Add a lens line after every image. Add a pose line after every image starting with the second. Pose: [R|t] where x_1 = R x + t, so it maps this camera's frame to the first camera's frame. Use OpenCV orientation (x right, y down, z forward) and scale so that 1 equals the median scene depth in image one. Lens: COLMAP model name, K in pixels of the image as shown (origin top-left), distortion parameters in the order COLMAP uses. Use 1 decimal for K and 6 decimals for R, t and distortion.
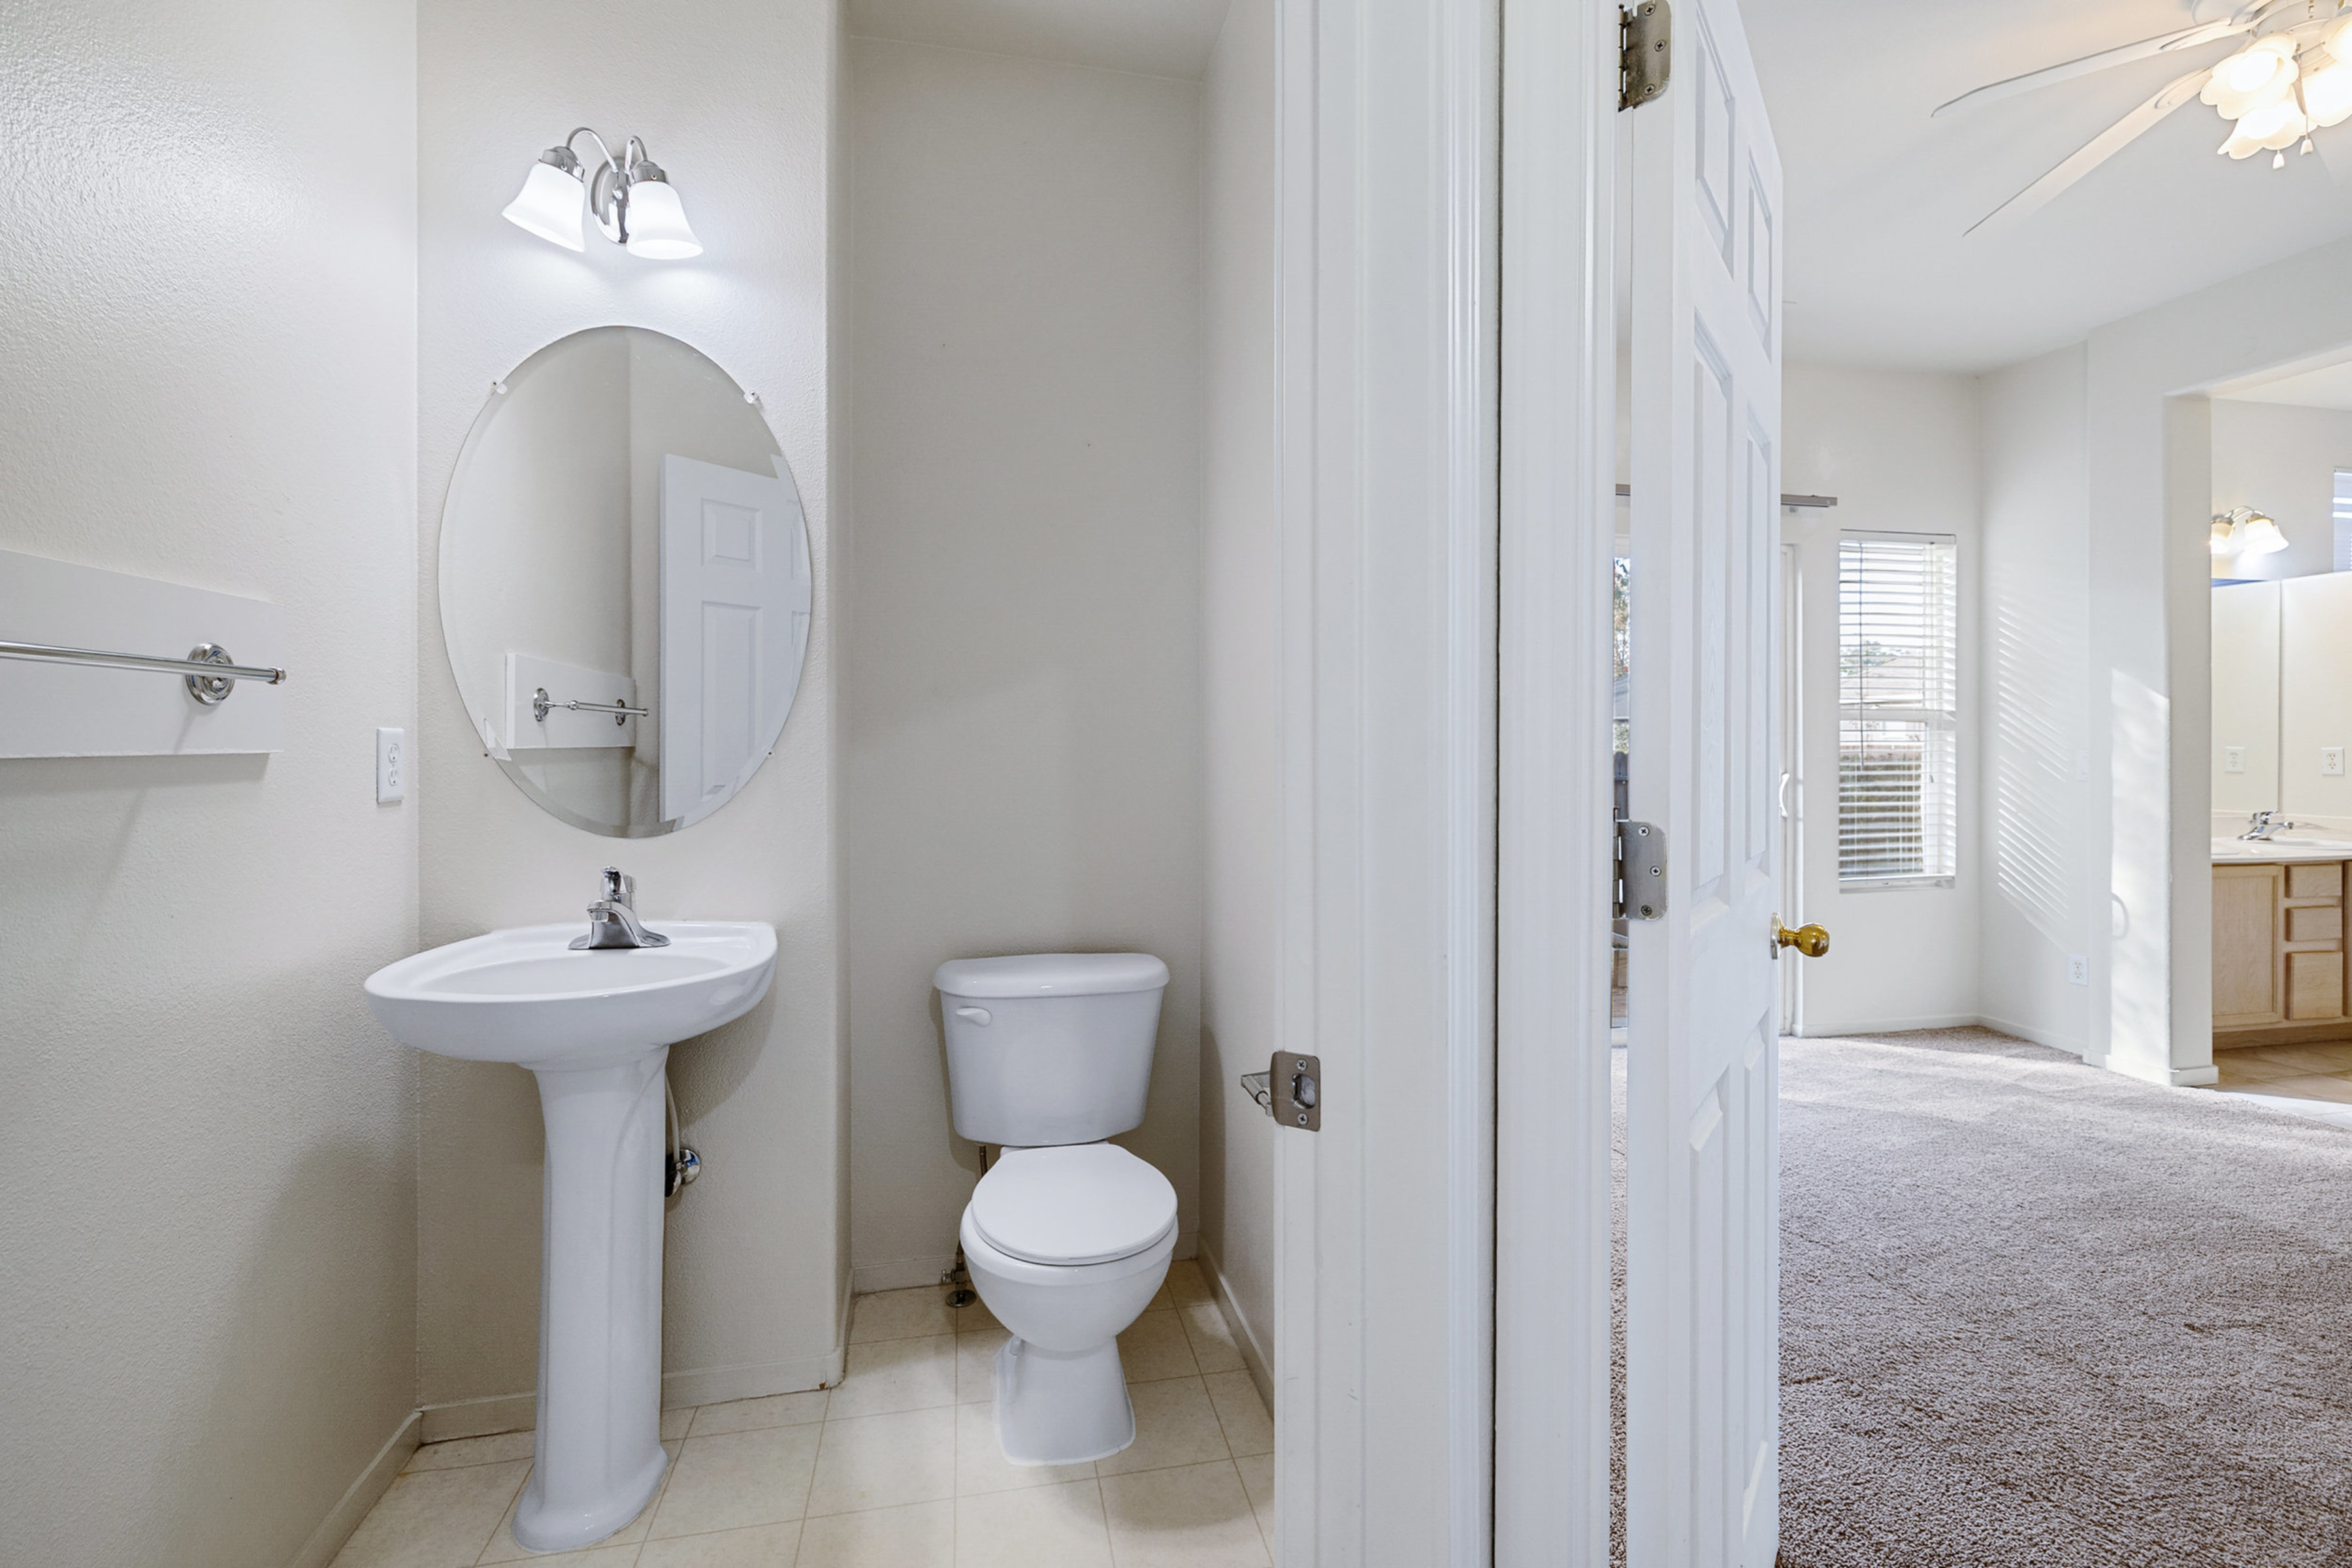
lens RADIAL K [[1005.2, 0, 1170.5], [0, 1005.2, 766.5], [0, 0, 1]] dist [0.016055, -0.003231]
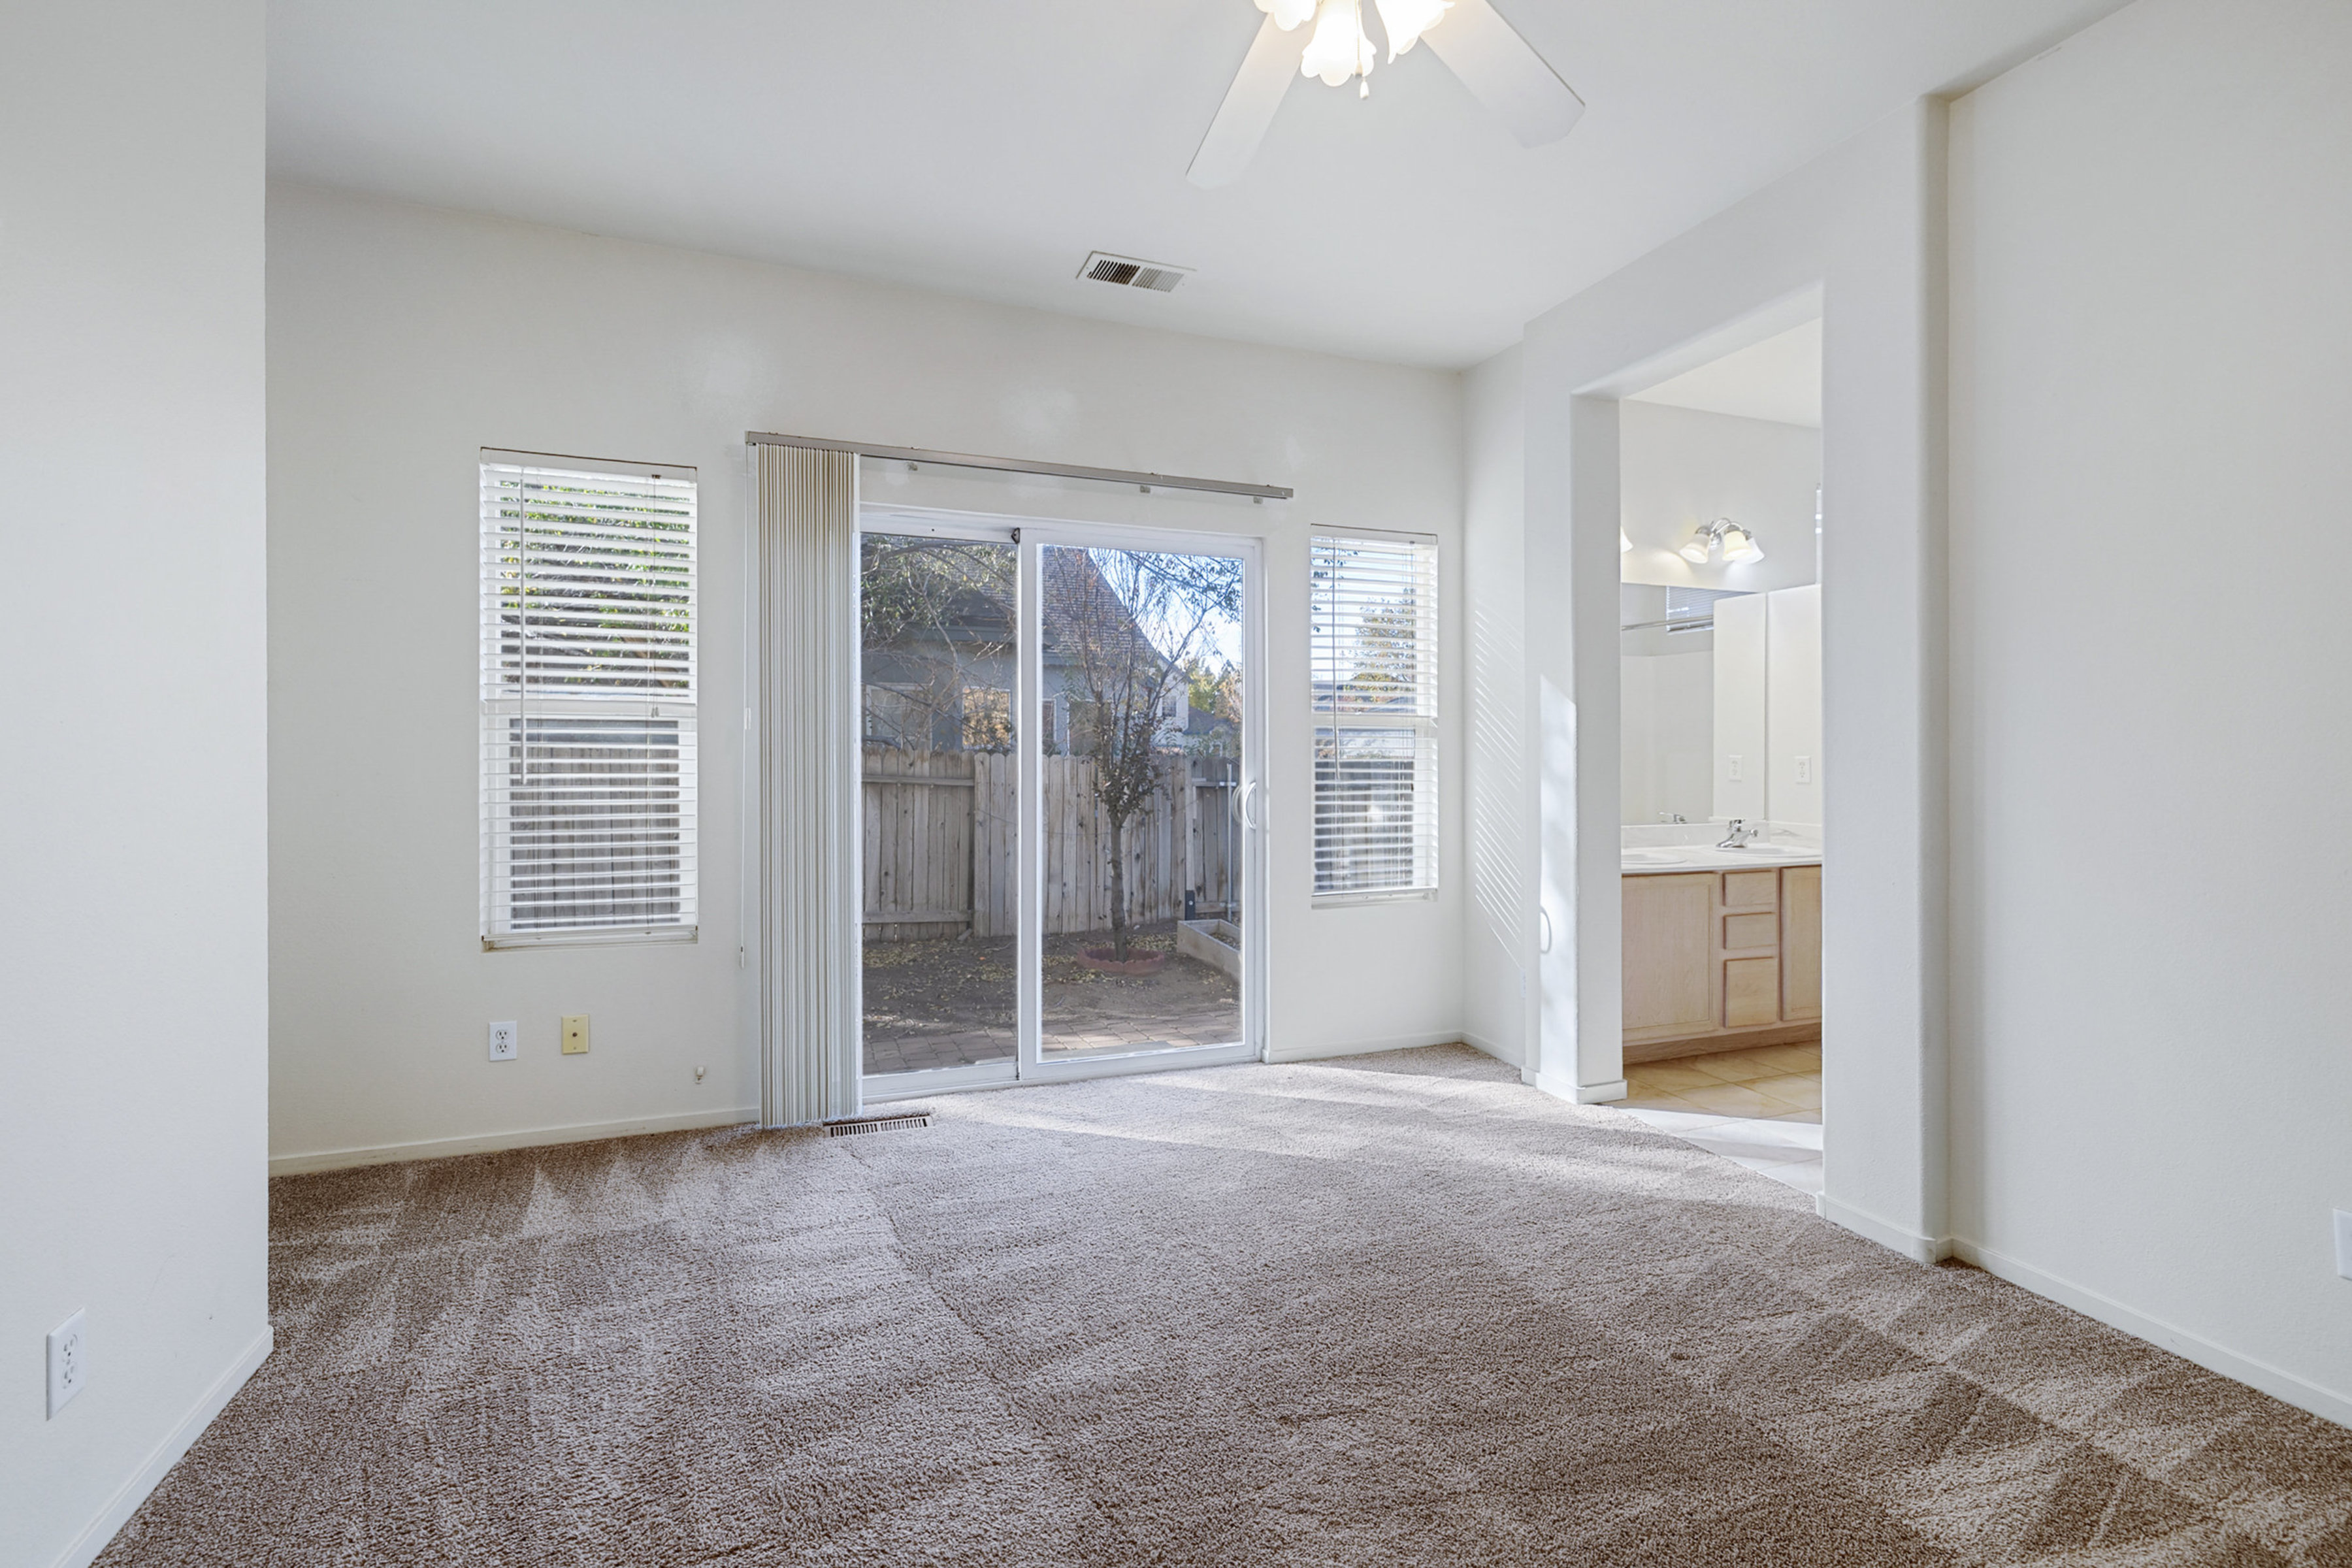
lens RADIAL K [[1005.2, 0, 1220.5], [0, 1005.2, 772.4], [0, 0, 1]] dist [0.016055, -0.003231]
pose [[0.990331, 0.000363, 0.138727, 0.461201], [-0.000290, 1.000000, -0.000546, -0.001899], [-0.138727, 0.000500, 0.990331, 0.084717]]
